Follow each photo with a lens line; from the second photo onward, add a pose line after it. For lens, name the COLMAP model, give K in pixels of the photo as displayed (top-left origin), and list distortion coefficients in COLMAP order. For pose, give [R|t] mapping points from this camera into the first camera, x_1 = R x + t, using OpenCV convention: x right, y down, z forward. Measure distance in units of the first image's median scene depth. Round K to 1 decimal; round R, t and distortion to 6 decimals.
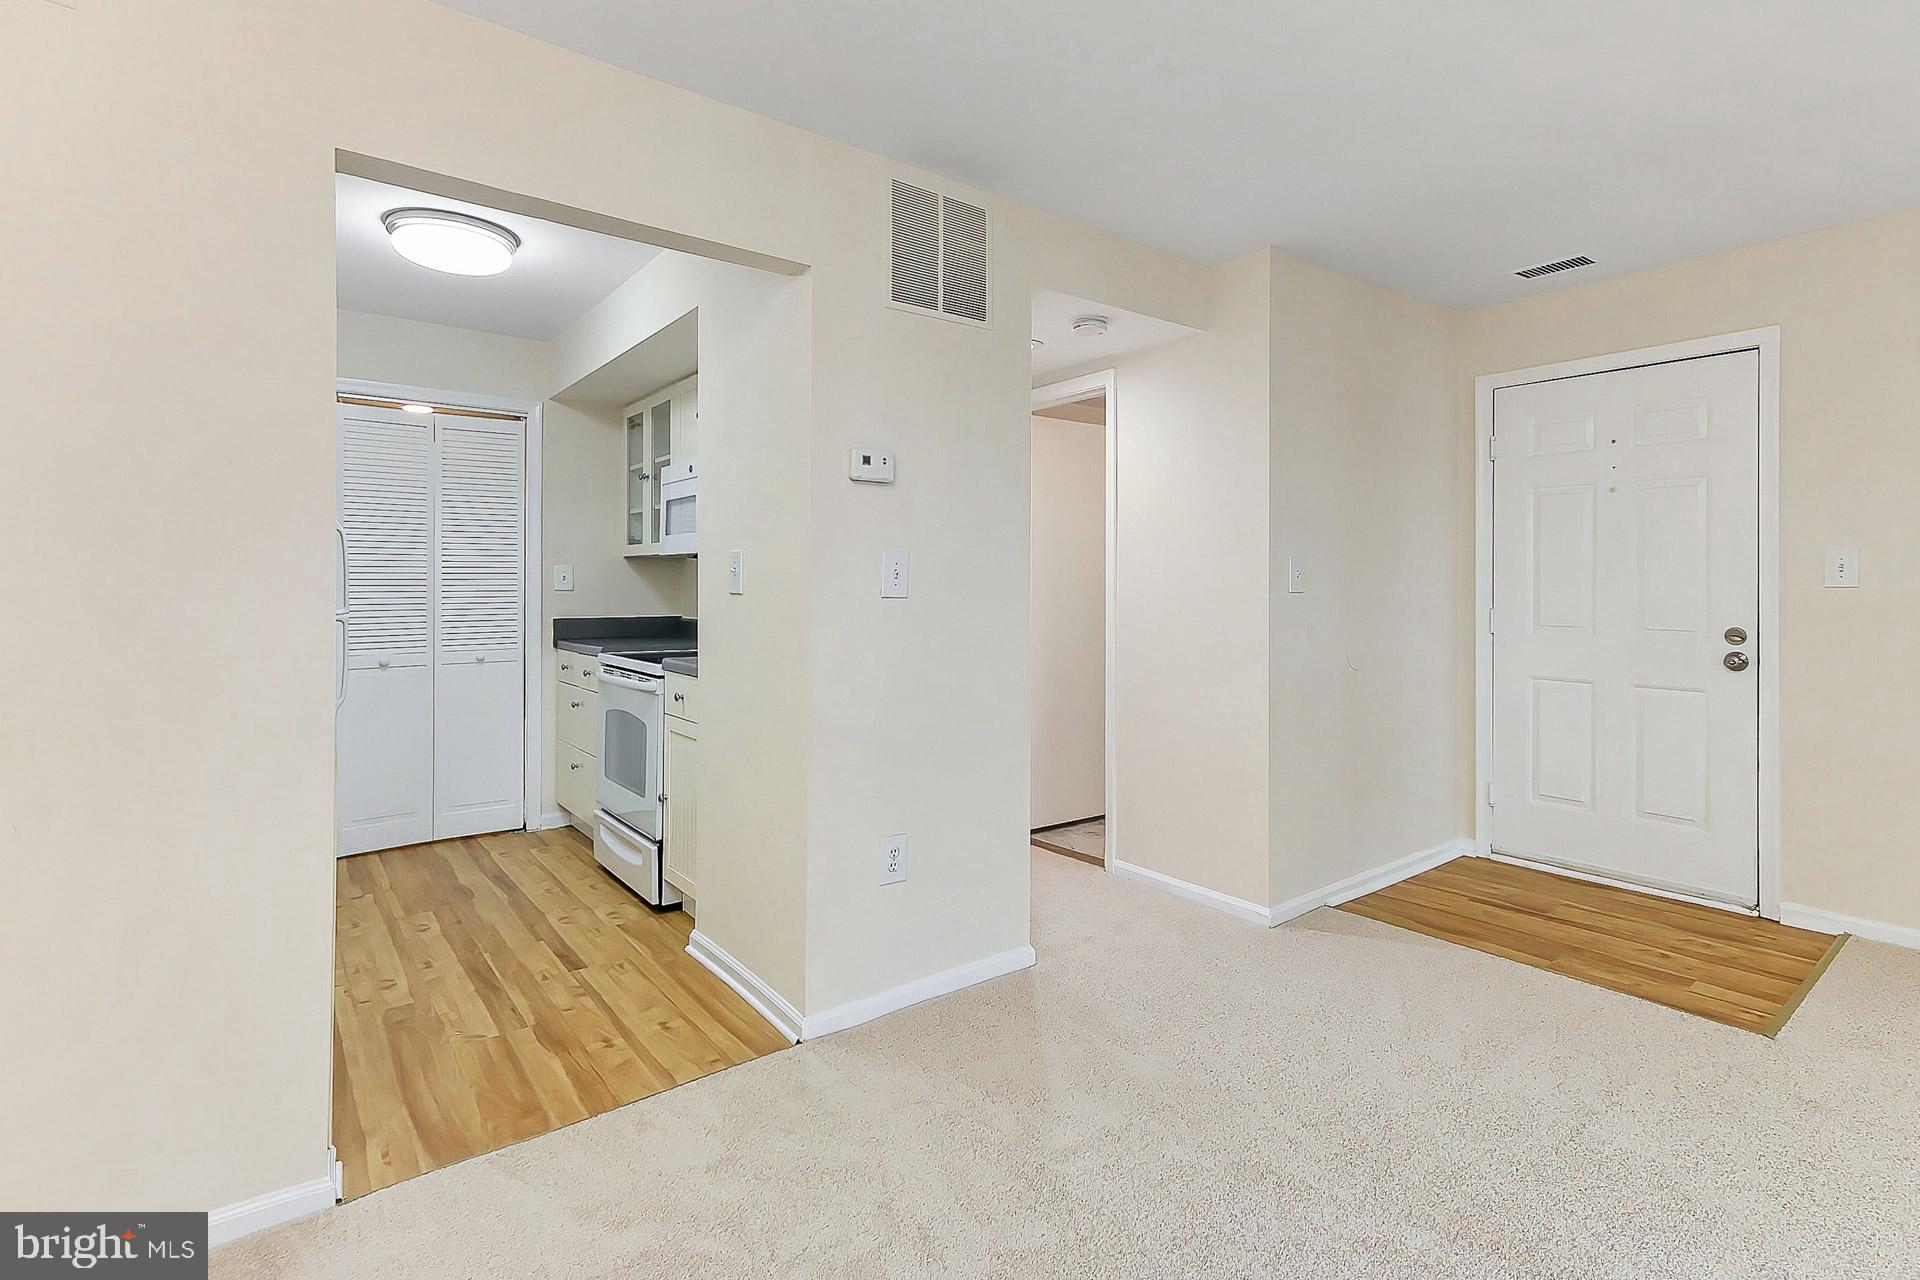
lens RADIAL K [[896.7, 0, 999.8], [0, 896.7, 584.5], [0, 0, 1]] dist [0.003447, 0.002437]
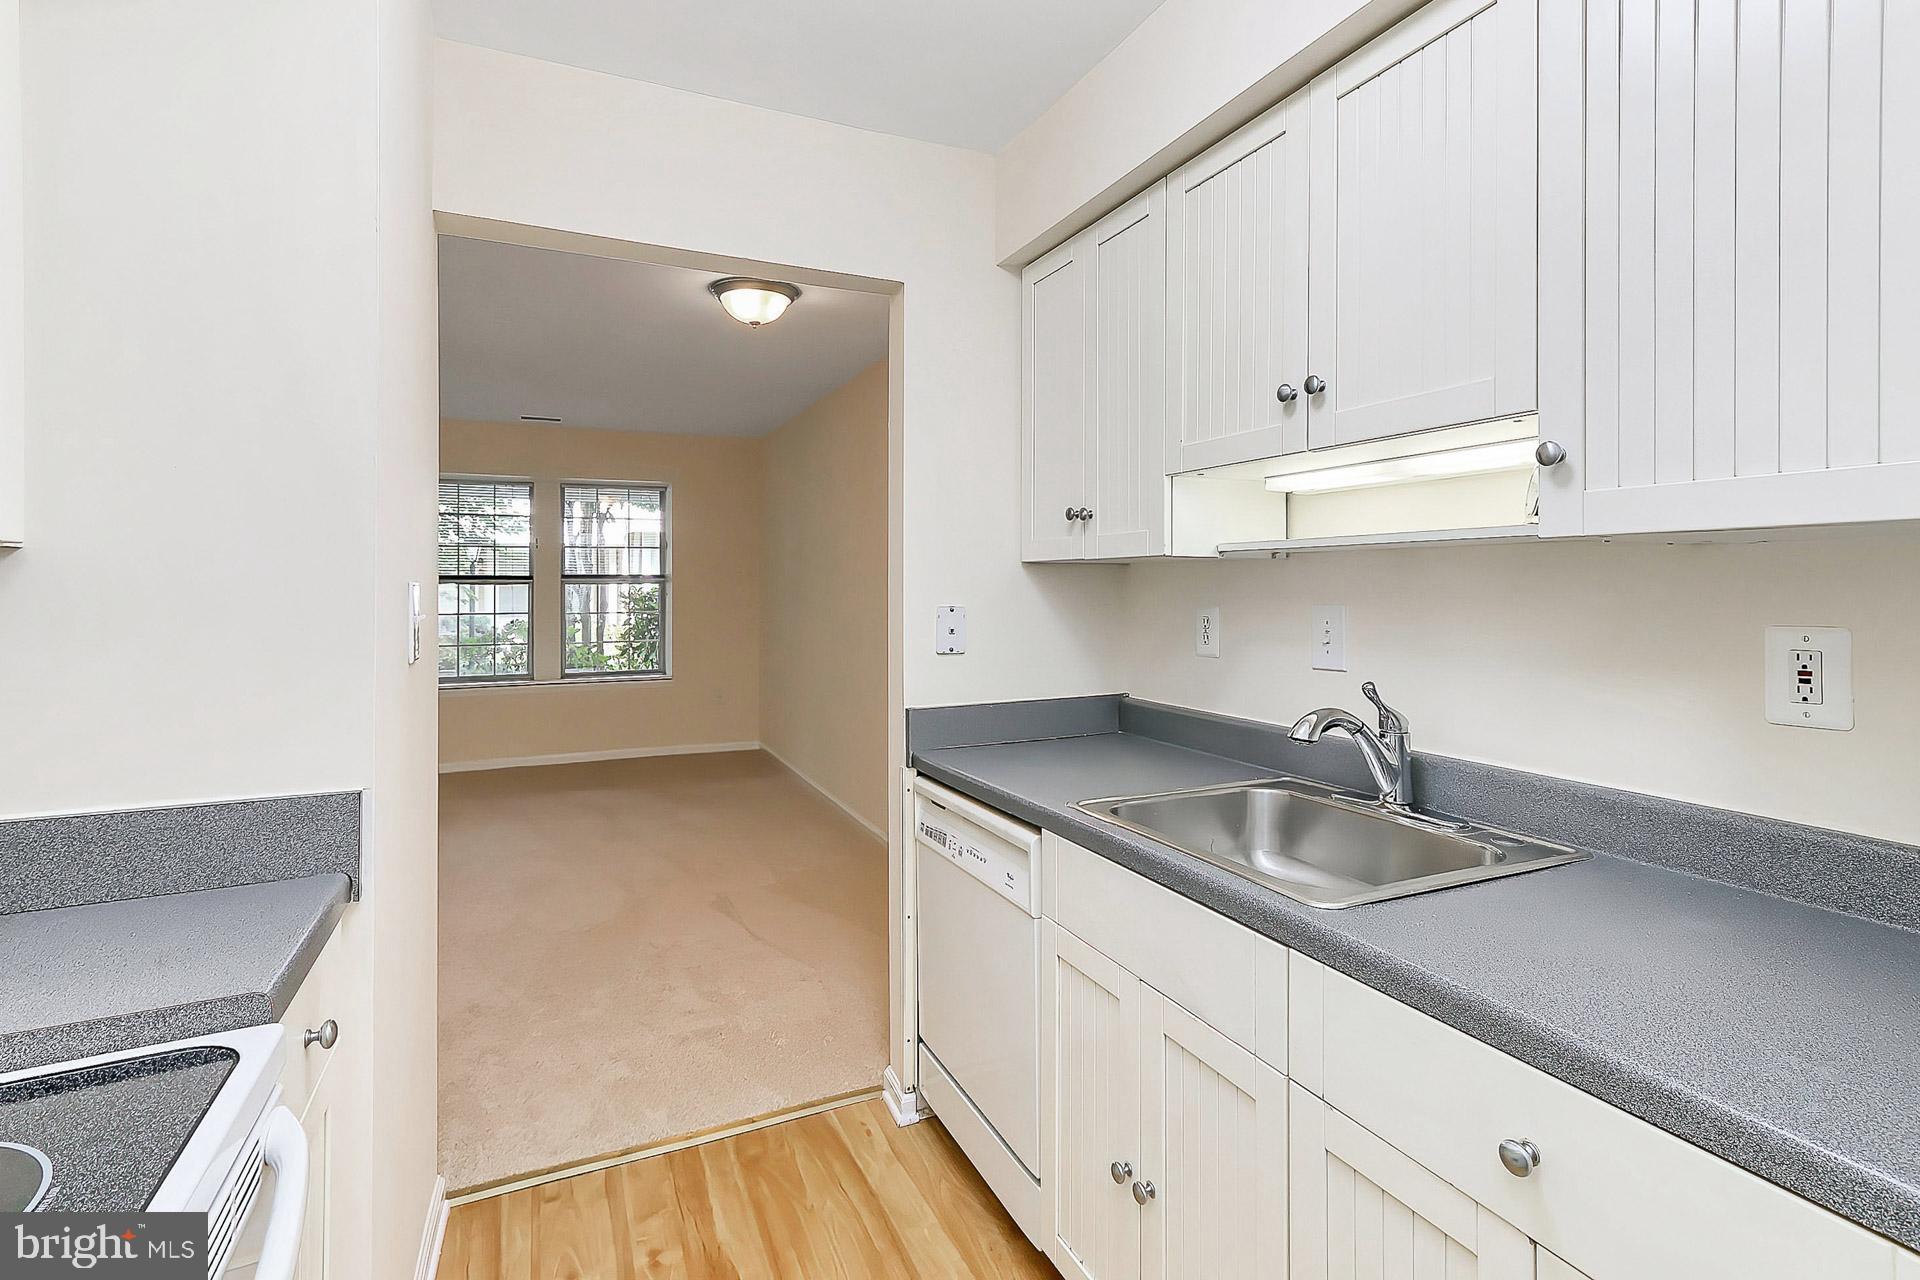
lens RADIAL K [[896.7, 0, 970.4], [0, 896.7, 578.3], [0, 0, 1]] dist [0.003447, 0.002437]
pose [[-0.967909, 0.001232, 0.251297, -0.683043], [-0.000783, 0.999968, -0.007919, -0.034108], [-0.251298, -0.007862, -0.967878, 1.293494]]
